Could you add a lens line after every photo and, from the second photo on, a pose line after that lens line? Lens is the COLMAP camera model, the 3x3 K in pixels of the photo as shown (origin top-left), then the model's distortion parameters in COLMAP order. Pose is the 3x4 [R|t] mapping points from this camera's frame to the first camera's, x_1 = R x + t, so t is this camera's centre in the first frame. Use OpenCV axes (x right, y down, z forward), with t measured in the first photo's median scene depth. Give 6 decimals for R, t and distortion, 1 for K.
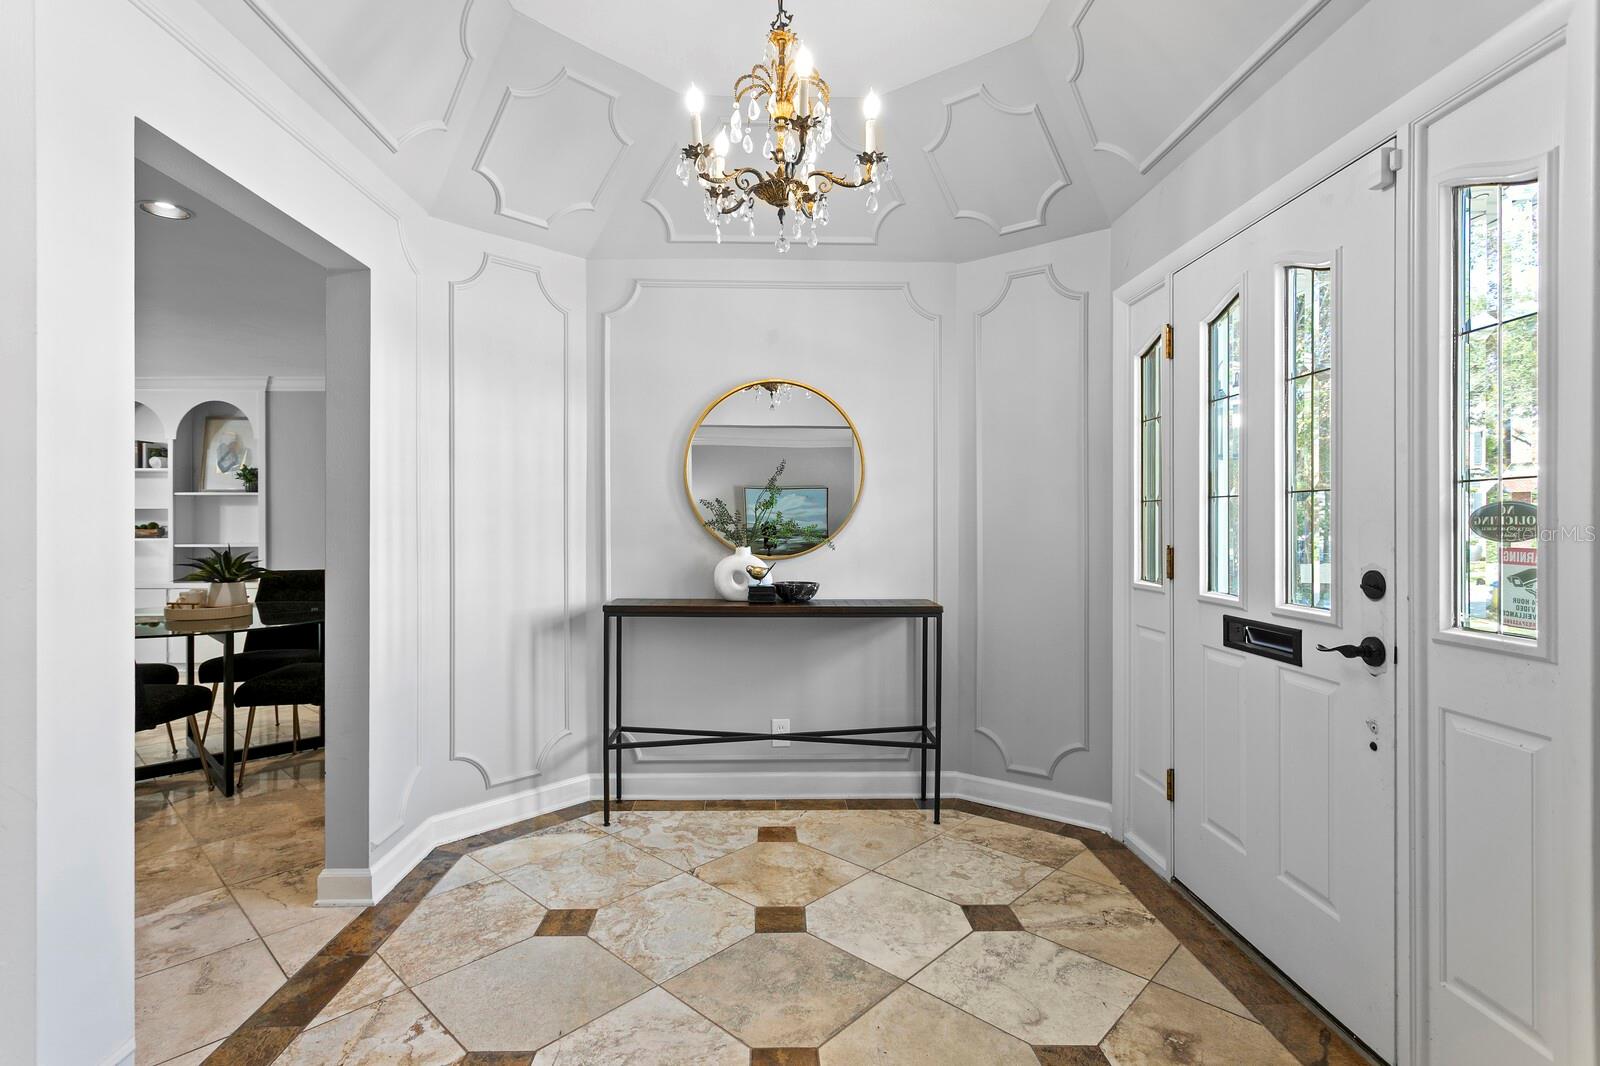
lens RADIAL K [[763.0, 0, 767.8], [0, 763.0, 525.9], [0, 0, 1]] dist [-0.001674, 0.000973]
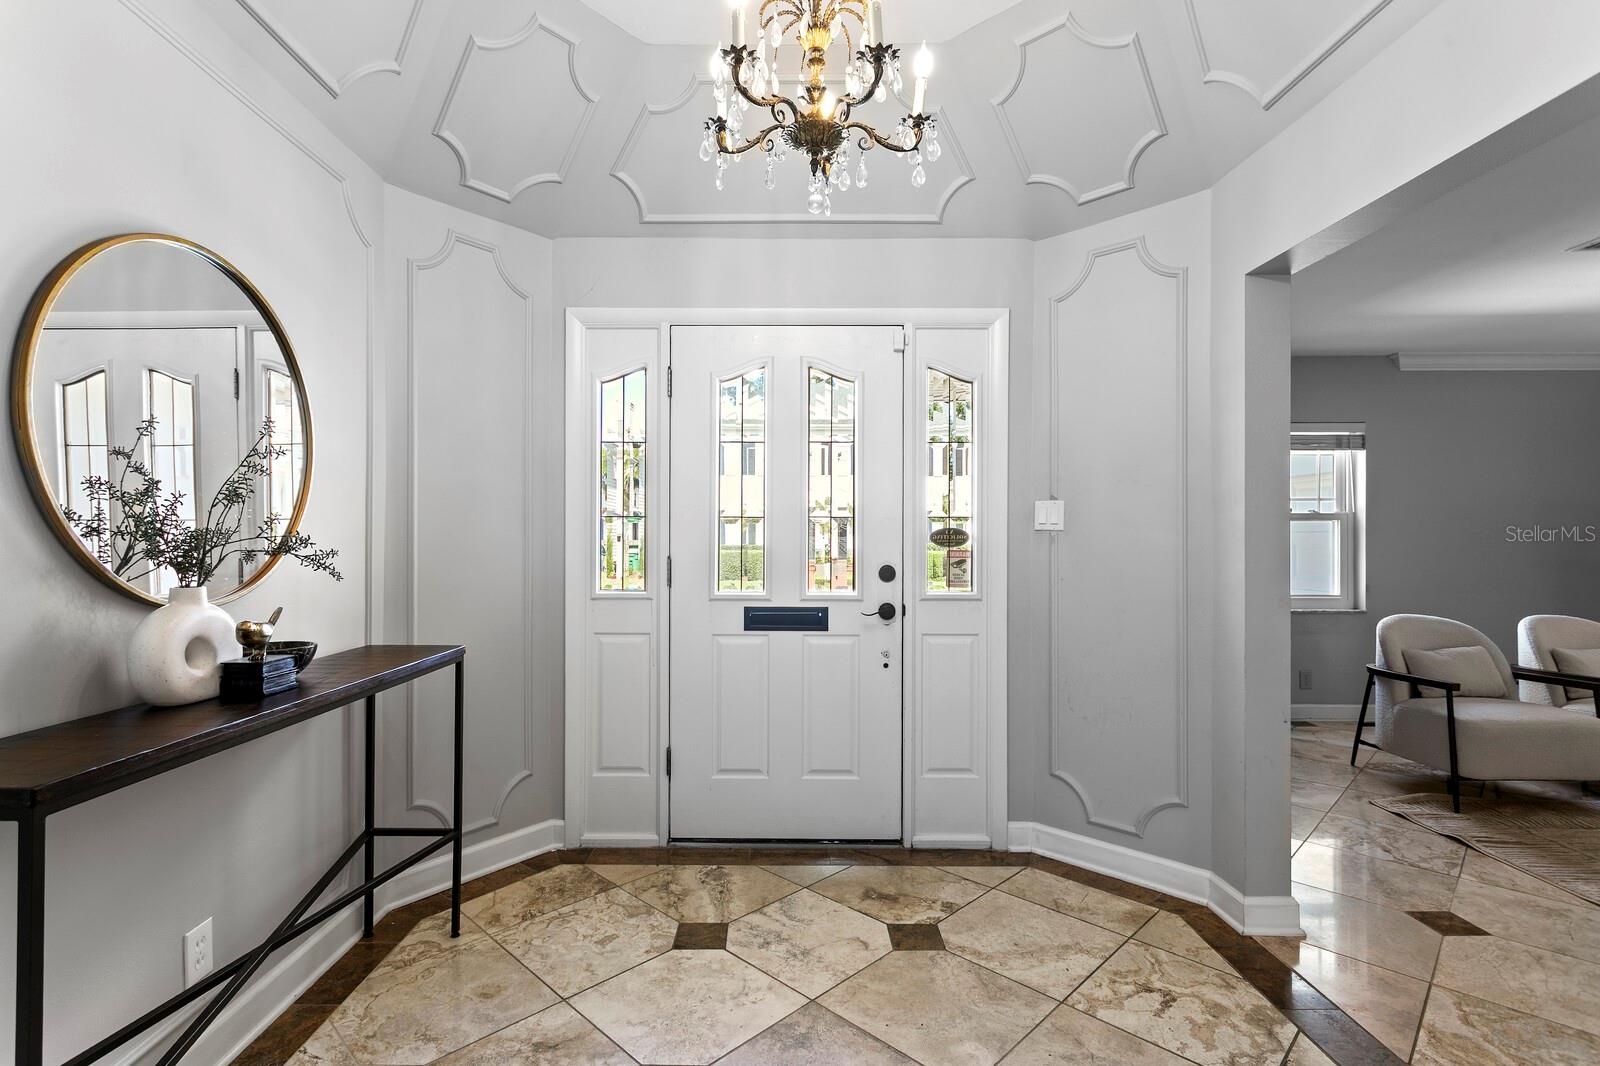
lens RADIAL K [[763.0, 0, 778.6], [0, 763.0, 544.0], [0, 0, 1]] dist [-0.001674, 0.000973]
pose [[0.012241, -0.005180, 0.999912, -0.712544], [0.001975, 0.999985, 0.005157, 0.000249], [-0.999923, 0.001912, 0.012251, 0.912057]]
